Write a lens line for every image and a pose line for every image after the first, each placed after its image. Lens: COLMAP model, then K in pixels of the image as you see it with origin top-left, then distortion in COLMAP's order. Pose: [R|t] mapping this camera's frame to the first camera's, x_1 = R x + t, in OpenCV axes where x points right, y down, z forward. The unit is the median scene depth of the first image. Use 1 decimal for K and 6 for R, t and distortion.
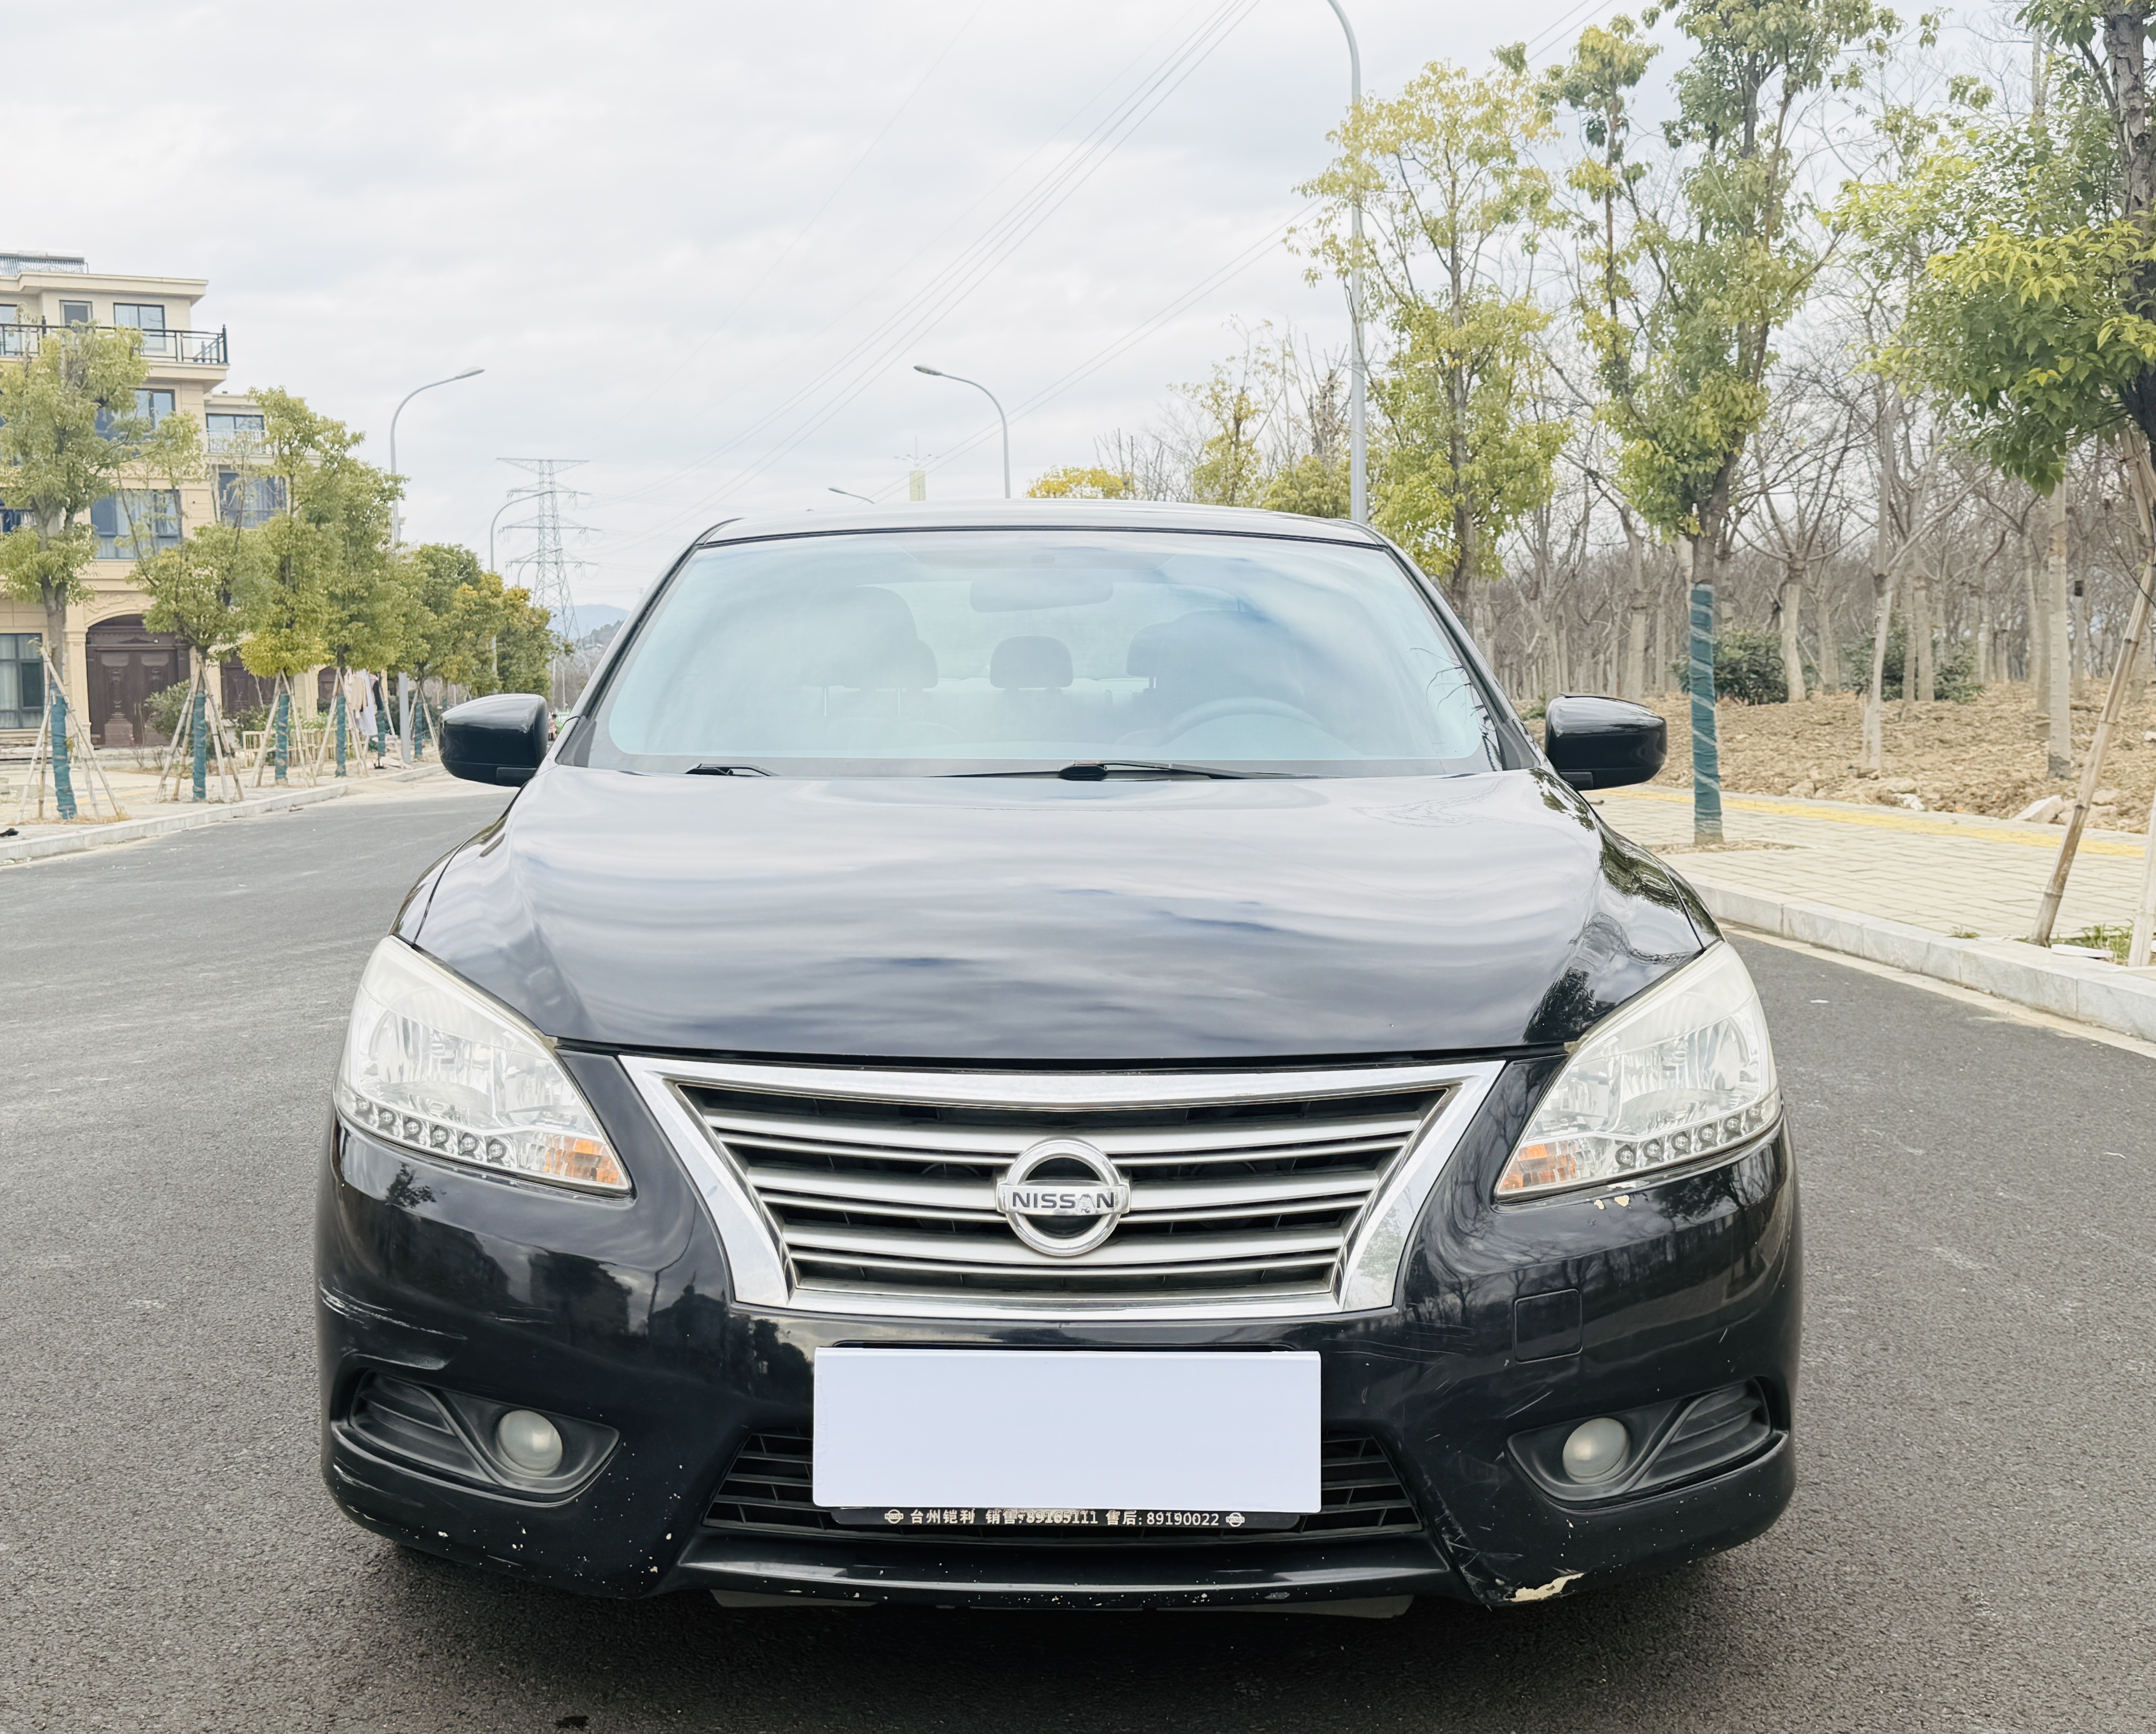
lens RADIAL K [[2489.9, 0, 1056.5], [0, 2489.9, 864.4], [0, 0, 1]] dist [0.078140, 0.000000]
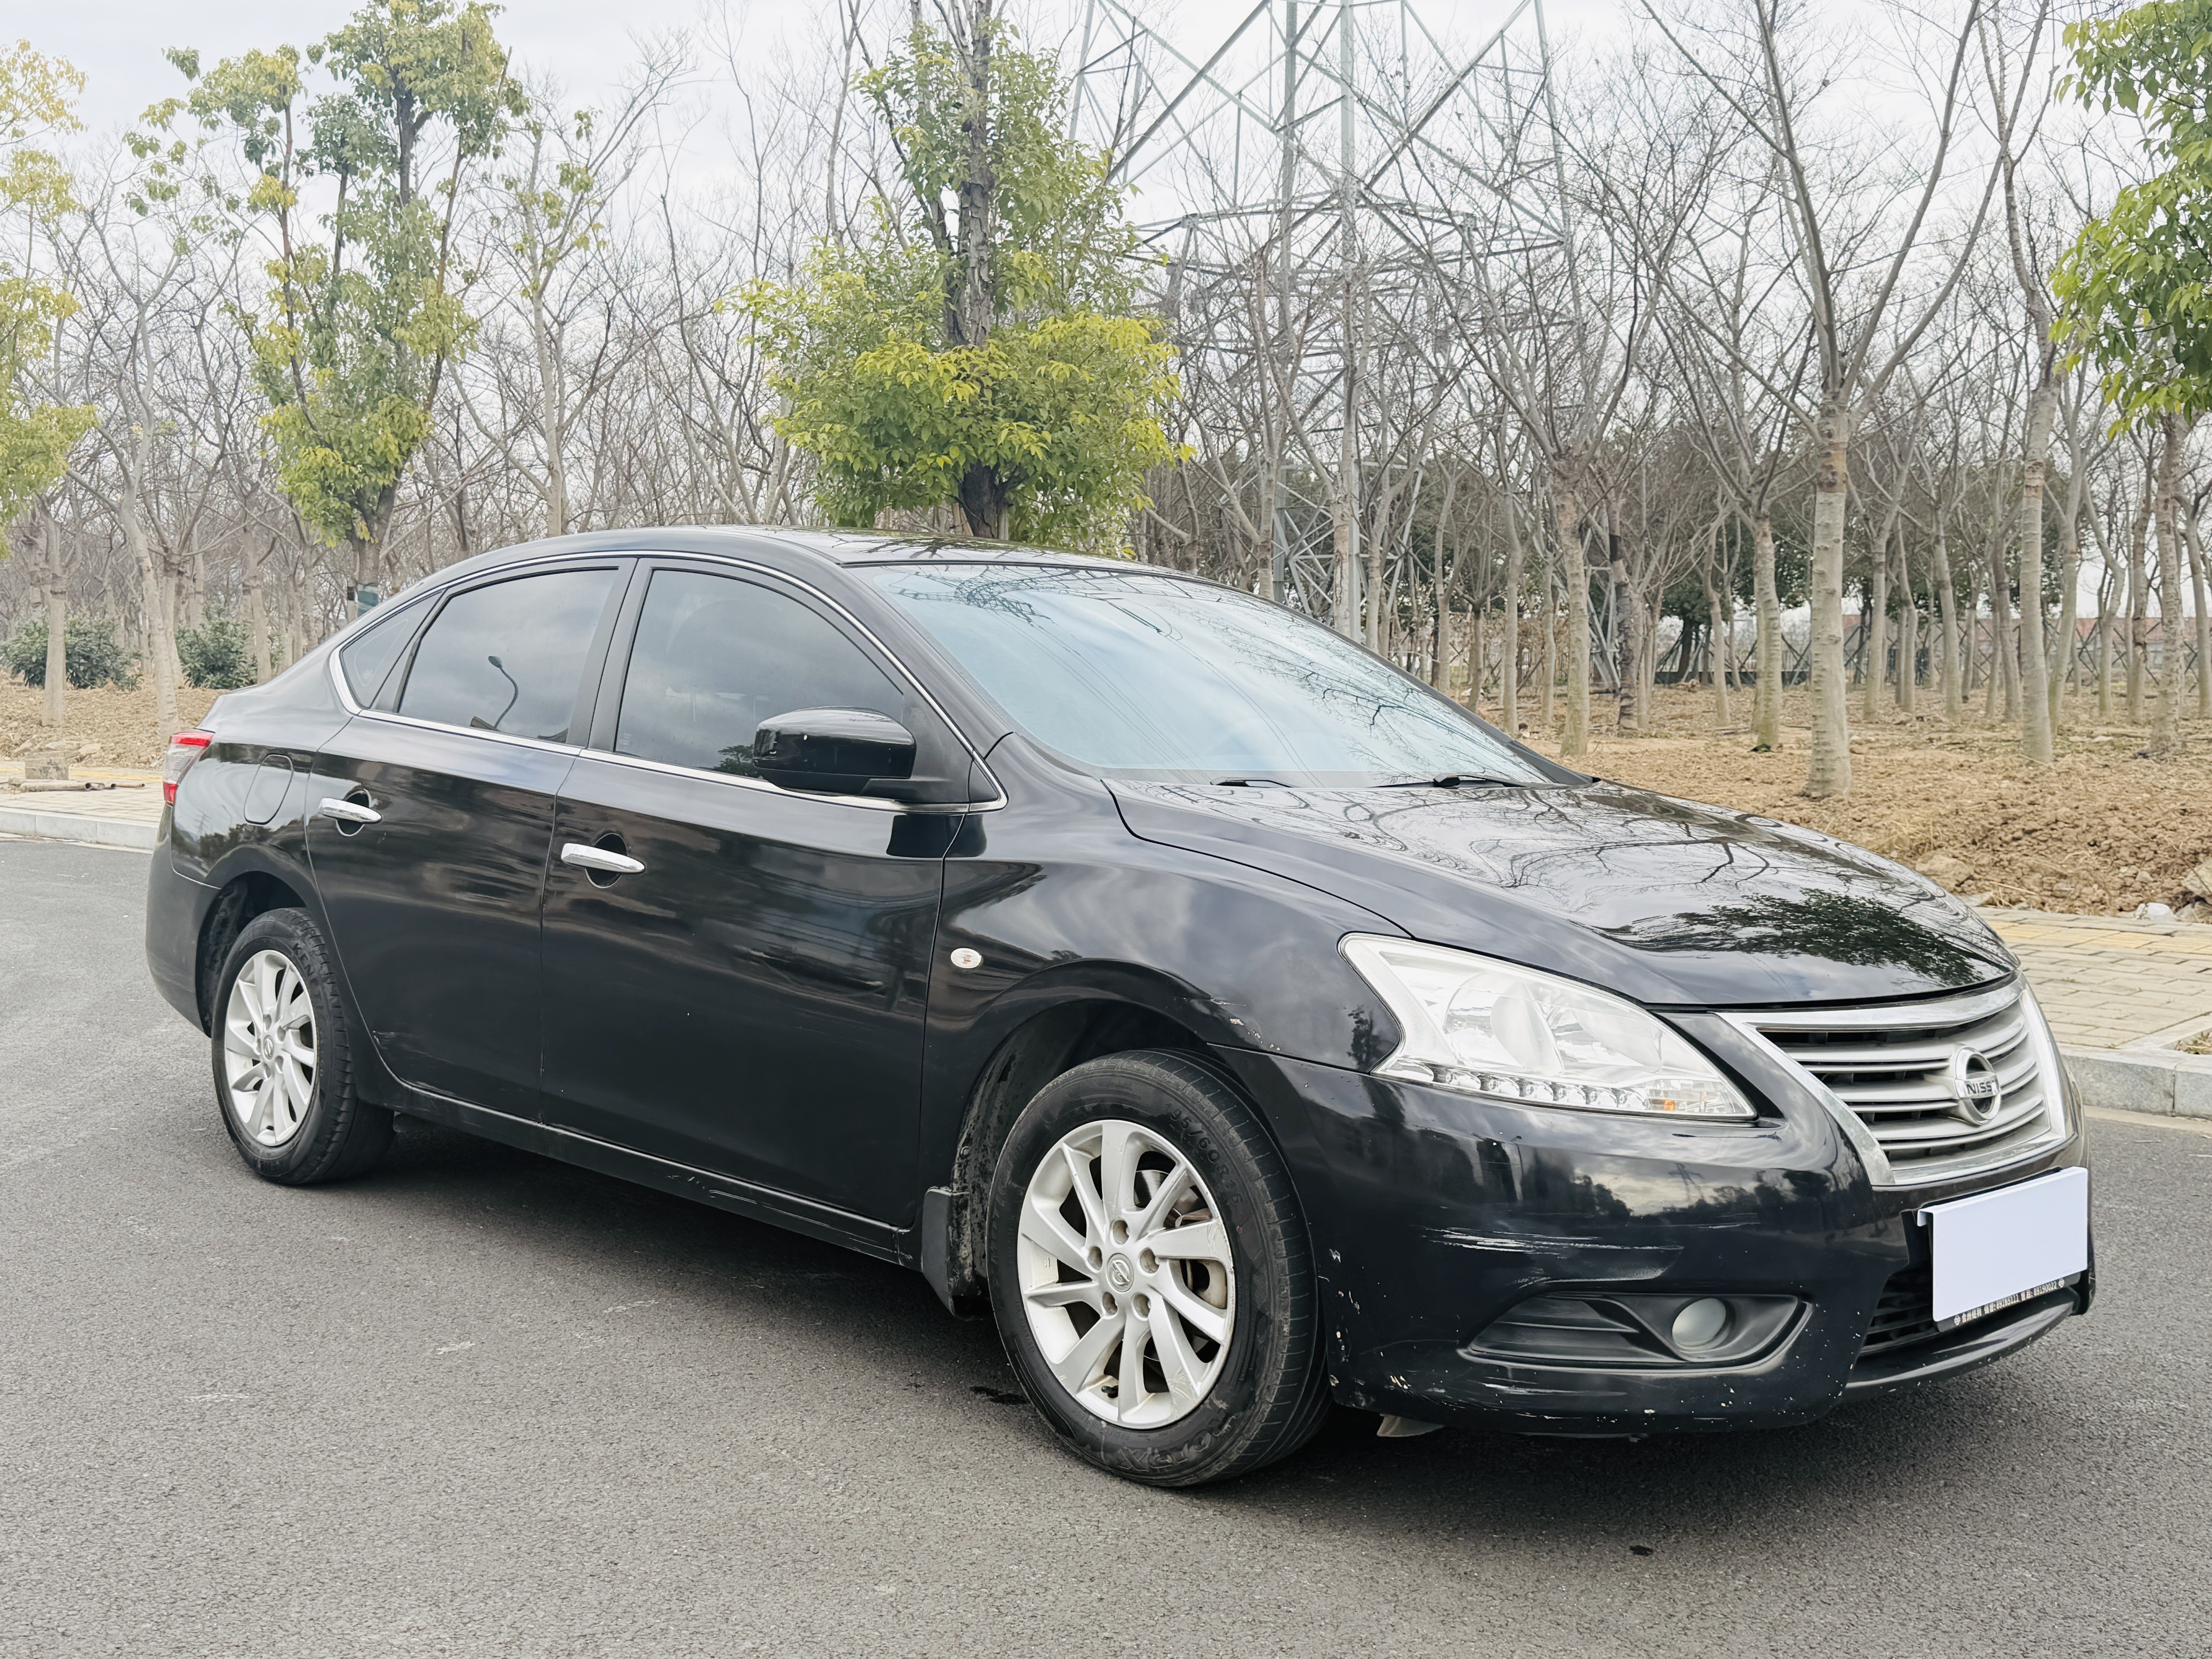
lens RADIAL K [[2310.7, 0, 1104.5], [0, 2310.7, 846.4], [0, 0, 1]] dist [0.005611, 0.000000]
pose [[0.724376, -0.024113, 0.688983, -0.126159], [0.021351, 0.999693, 0.012540, -0.003160], [-0.689074, 0.005627, 0.724669, 0.037431]]
